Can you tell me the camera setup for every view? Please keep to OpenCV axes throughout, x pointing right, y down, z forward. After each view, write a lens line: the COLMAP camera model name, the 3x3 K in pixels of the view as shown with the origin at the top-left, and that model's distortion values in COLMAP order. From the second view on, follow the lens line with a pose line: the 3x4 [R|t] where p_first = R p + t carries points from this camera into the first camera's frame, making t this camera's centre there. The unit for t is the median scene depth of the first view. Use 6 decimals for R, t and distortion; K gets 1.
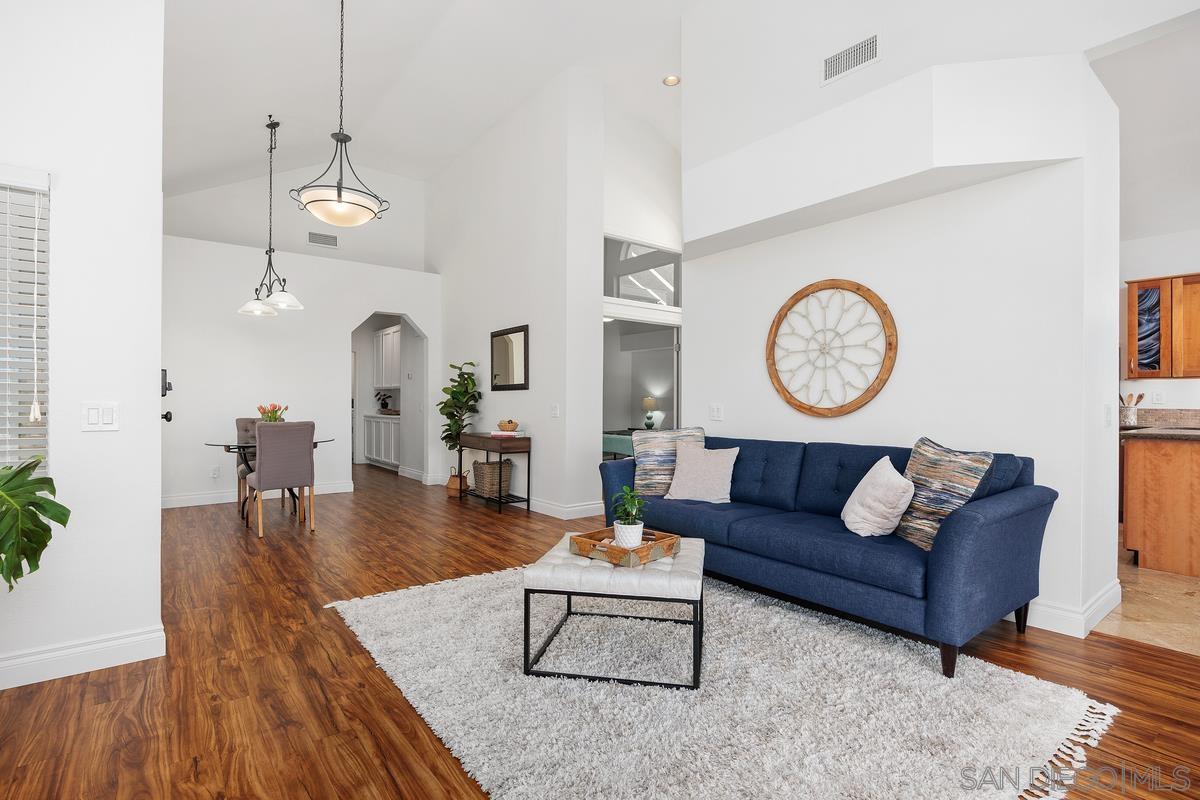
lens RADIAL K [[578.7, 0, 590.6], [0, 578.7, 399.1], [0, 0, 1]] dist [-0.000534, -0.000467]
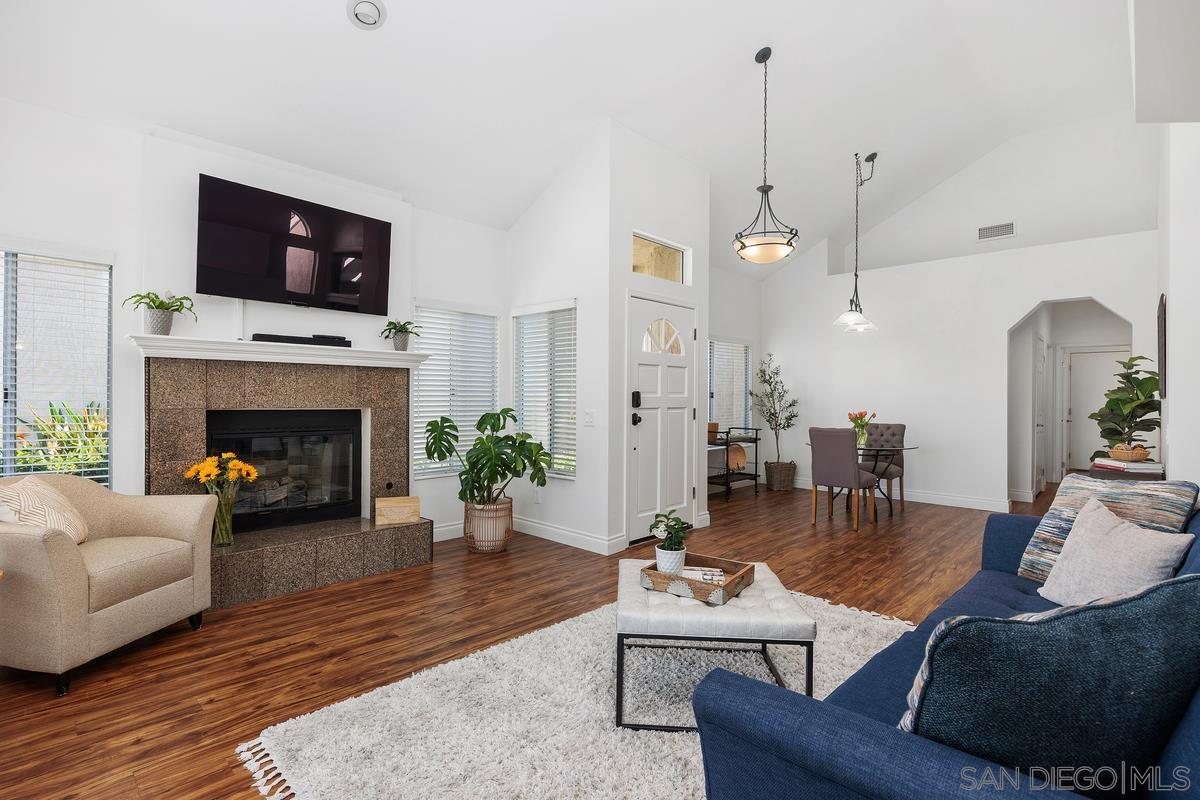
lens RADIAL K [[565.1, 0, 598.7], [0, 565.1, 393.2], [0, 0, 1]] dist [0.001614, 0.000343]
pose [[0.155420, -0.004998, -0.987836, 0.684487], [-0.007315, 0.999954, -0.006211, -0.026616], [0.987821, 0.008191, 0.155376, 0.506491]]
